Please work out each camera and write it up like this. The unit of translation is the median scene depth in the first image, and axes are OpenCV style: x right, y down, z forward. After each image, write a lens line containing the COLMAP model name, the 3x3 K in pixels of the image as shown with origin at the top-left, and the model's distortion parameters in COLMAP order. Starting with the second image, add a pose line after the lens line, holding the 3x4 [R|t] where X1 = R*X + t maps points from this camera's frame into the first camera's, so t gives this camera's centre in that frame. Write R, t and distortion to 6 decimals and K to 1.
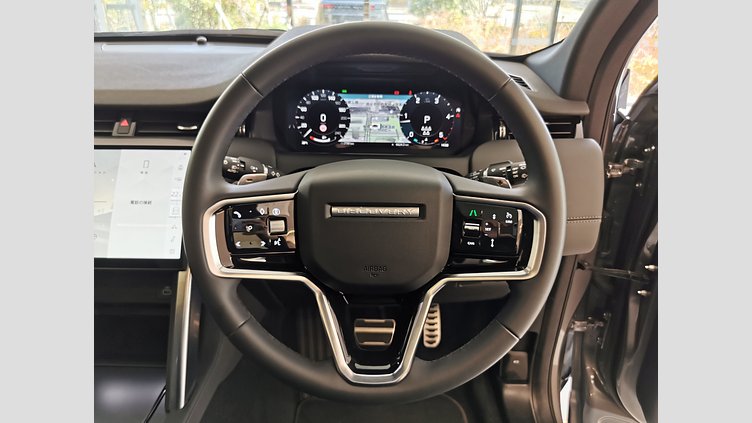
lens RADIAL K [[513.6, 0, 382.1], [0, 513.6, 211.6], [0, 0, 1]] dist [0.021448, -0.011428]
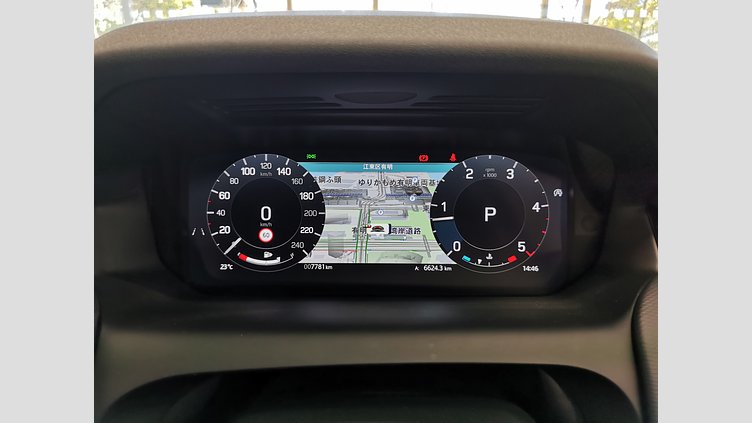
lens RADIAL K [[513.6, 0, 376.9], [0, 513.6, 211.6], [0, 0, 1]] dist [0.021448, -0.011428]
pose [[0.999315, -0.013355, -0.034522, 0.001603], [0.006104, 0.979333, -0.202163, -0.089279], [0.036508, 0.201813, 0.978743, 0.548583]]
